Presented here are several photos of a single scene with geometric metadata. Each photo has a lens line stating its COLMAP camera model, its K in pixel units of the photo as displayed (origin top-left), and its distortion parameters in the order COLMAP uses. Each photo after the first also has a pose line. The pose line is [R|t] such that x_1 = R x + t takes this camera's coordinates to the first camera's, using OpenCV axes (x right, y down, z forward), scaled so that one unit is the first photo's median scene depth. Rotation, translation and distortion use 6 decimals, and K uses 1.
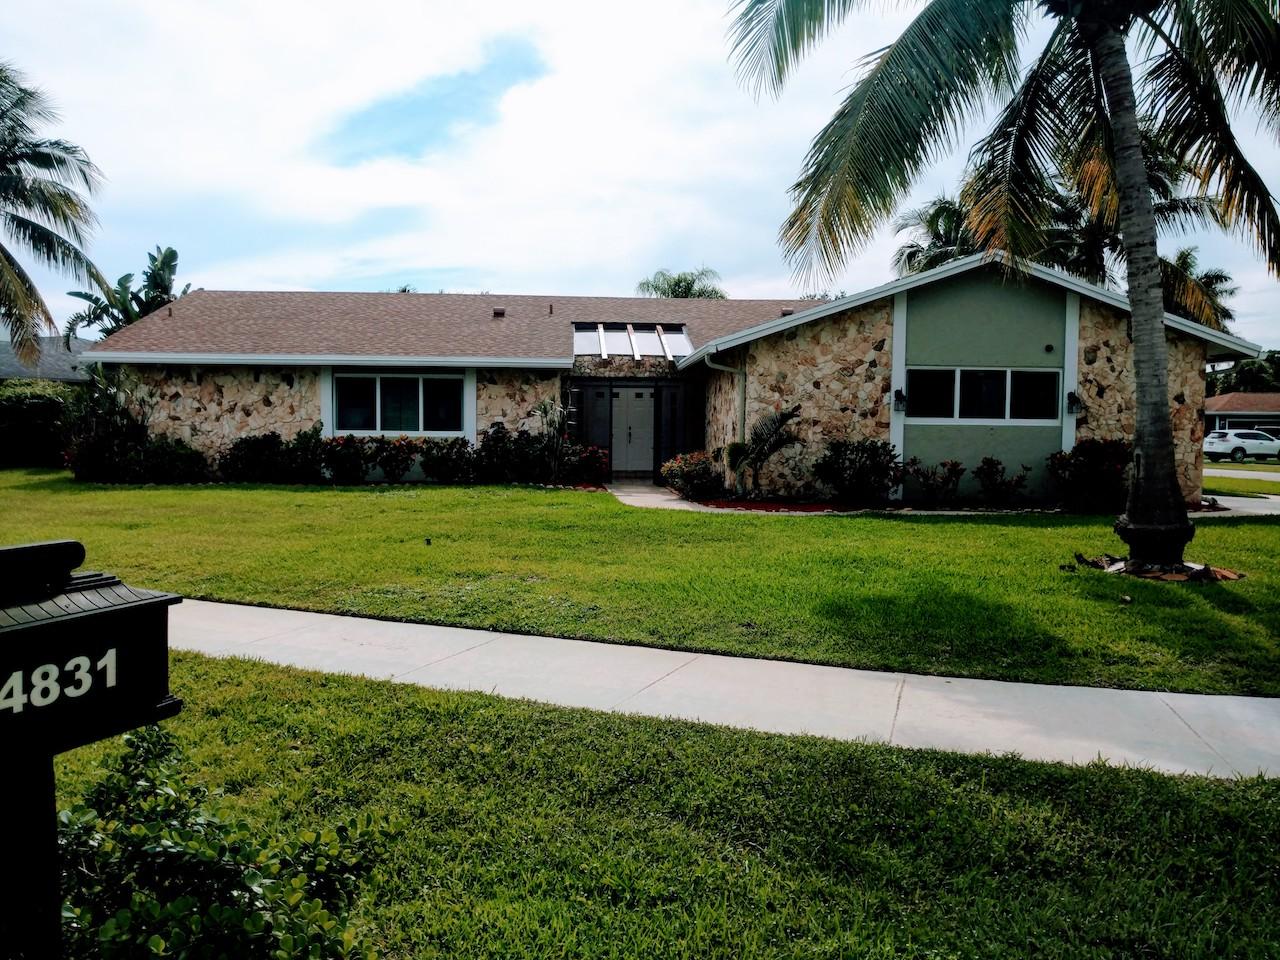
lens RADIAL K [[1062.6, 0, 639.4], [0, 1062.6, 479.0], [0, 0, 1]] dist [0.003627, 0.000881]
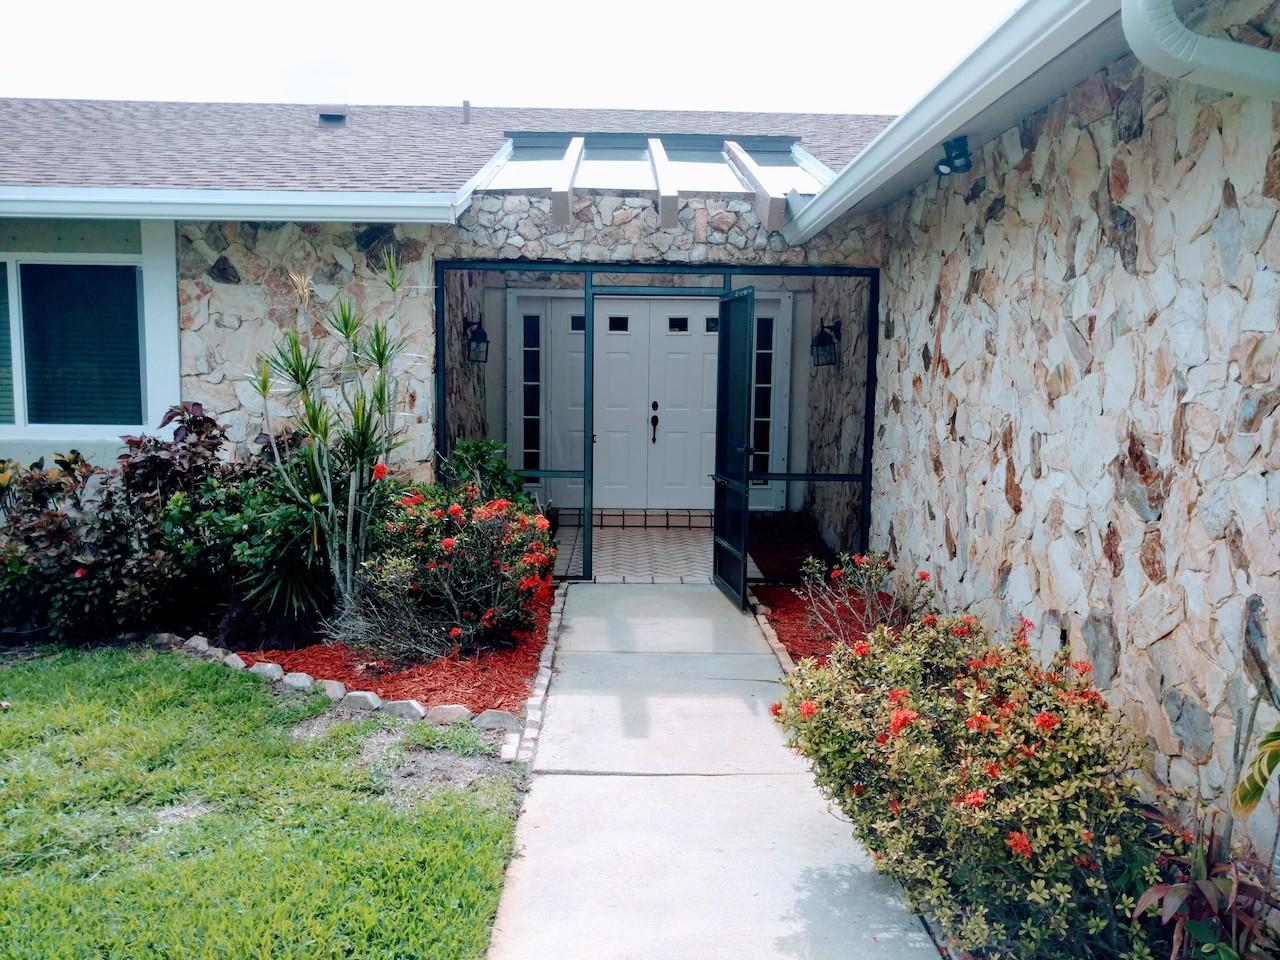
lens RADIAL K [[1062.6, 0, 641.2], [0, 1062.6, 479.0], [0, 0, 1]] dist [0.003627, 0.000881]
pose [[0.998760, 0.007620, -0.049194, 0.006029], [-0.005359, 0.998930, 0.045930, -0.044284], [0.049491, -0.045610, 0.997733, 0.674674]]
